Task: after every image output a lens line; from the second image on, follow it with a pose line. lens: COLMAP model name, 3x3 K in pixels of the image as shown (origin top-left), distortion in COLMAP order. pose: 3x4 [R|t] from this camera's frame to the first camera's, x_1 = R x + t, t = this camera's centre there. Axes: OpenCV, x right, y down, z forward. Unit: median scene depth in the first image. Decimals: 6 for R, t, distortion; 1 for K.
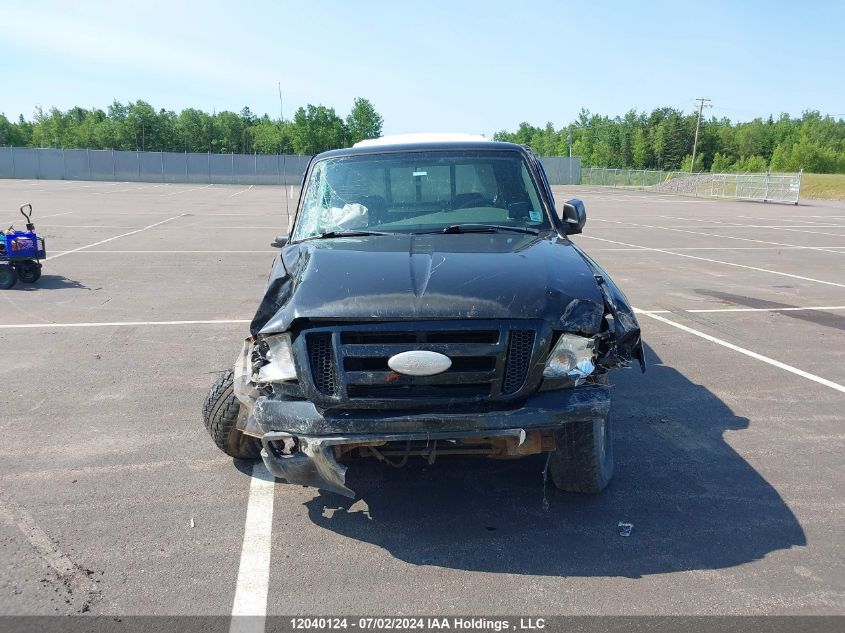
lens RADIAL K [[679.5, 0, 422.5], [0, 679.5, 316.5], [0, 0, 1]] dist [0.007701, 0.008214]
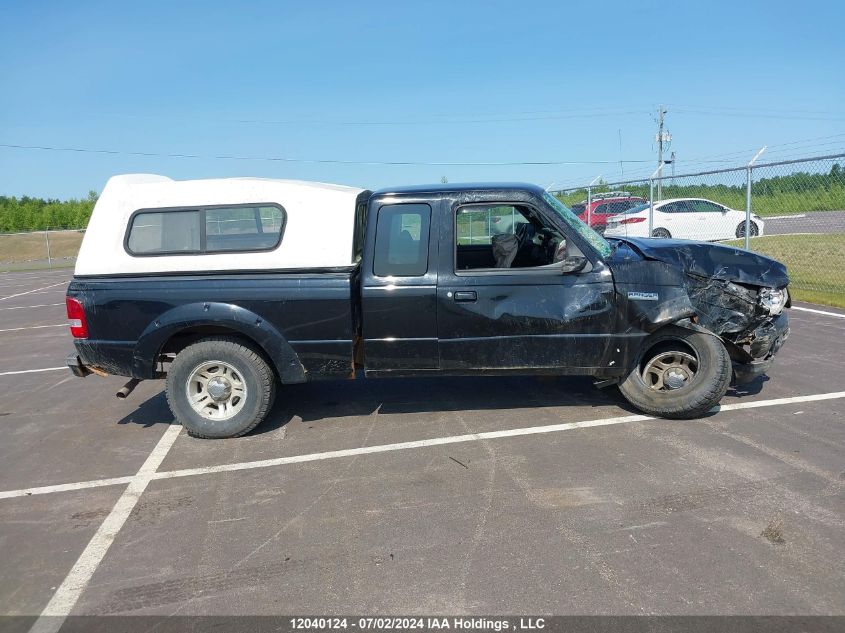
lens RADIAL K [[669.7, 0, 419.2], [0, 669.7, 307.9], [0, 0, 1]] dist [0.077336, -0.128229]
pose [[-0.014535, -0.146214, 0.989146, -0.078834], [0.253777, 0.956319, 0.145091, -0.016365], [-0.967154, 0.253131, 0.023205, 0.074834]]
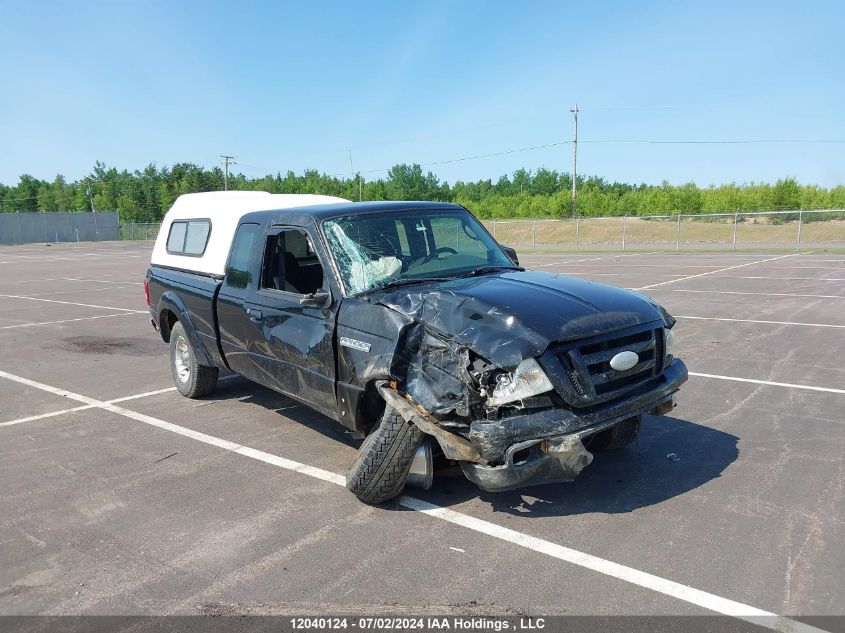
lens RADIAL K [[679.5, 0, 422.5], [0, 679.5, 316.5], [0, 0, 1]] dist [0.007701, 0.008214]
pose [[0.768505, -0.115328, 0.629365, -0.043462], [0.162287, 0.986591, -0.017378, -0.002320], [-0.618921, 0.115493, 0.776916, 0.006240]]
